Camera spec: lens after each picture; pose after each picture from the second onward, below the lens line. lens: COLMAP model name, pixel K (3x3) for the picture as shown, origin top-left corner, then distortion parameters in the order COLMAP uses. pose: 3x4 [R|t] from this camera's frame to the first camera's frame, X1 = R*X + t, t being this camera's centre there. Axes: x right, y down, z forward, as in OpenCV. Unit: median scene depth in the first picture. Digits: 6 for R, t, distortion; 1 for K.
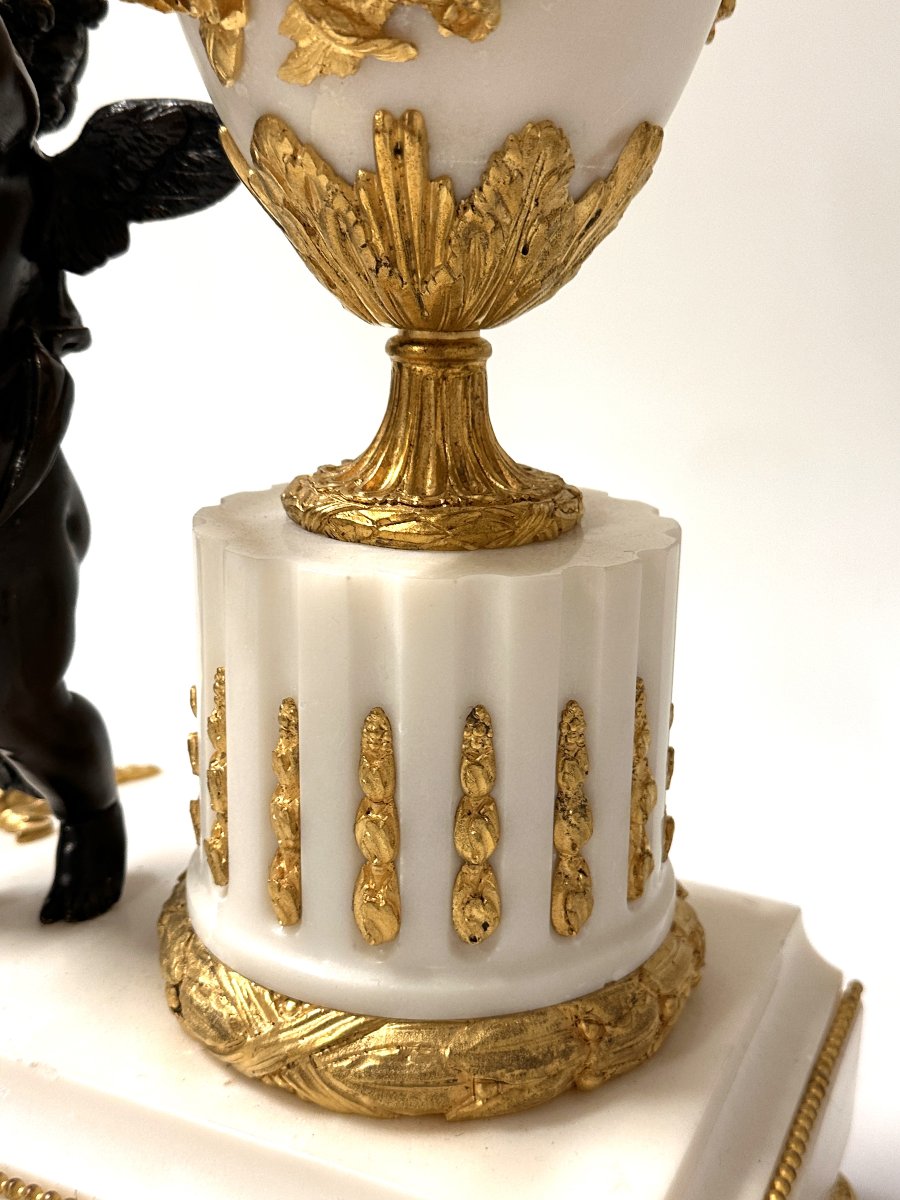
lens RADIAL K [[1439.4, 0, 442.2], [0, 1439.4, 629.5], [0, 0, 1]] dist [0.067914, 0.000000]
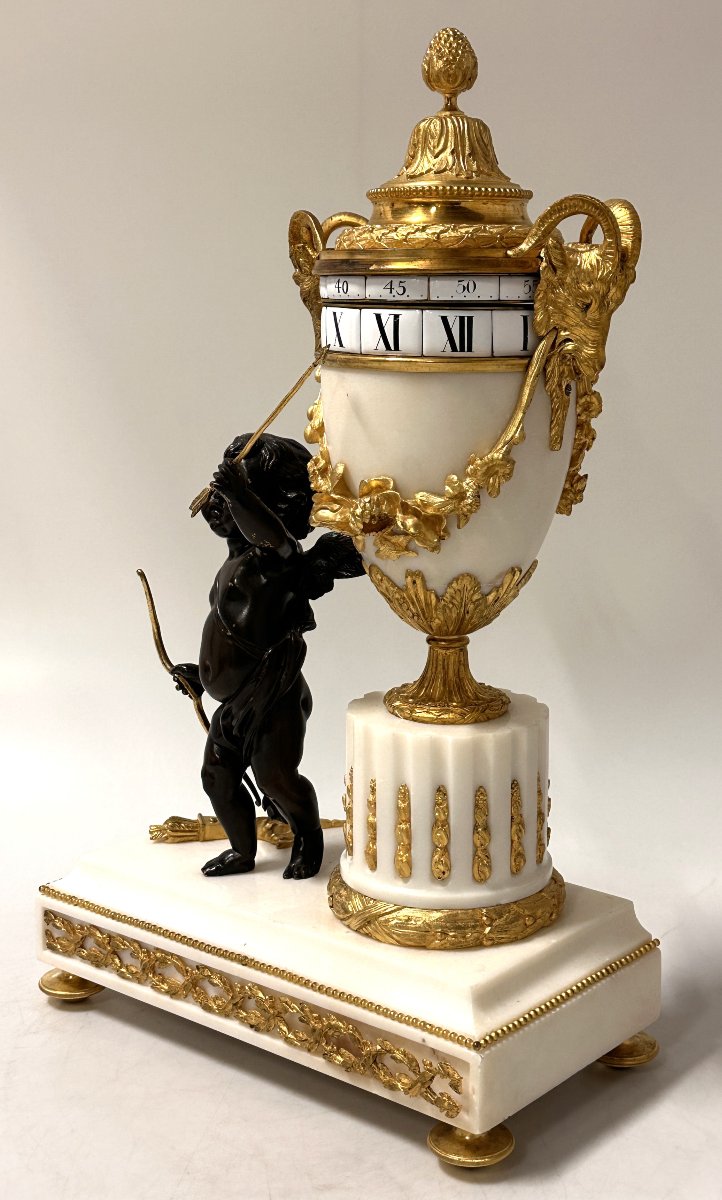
lens RADIAL K [[1783.8, 0, 360.1], [0, 1783.8, 641.8], [0, 0, 1]] dist [0.036729, 0.000000]
pose [[0.962931, 0.035787, -0.267365, 0.698068], [-0.052811, 0.996991, -0.056752, -0.014360], [0.264529, 0.068768, 0.961923, -2.047791]]
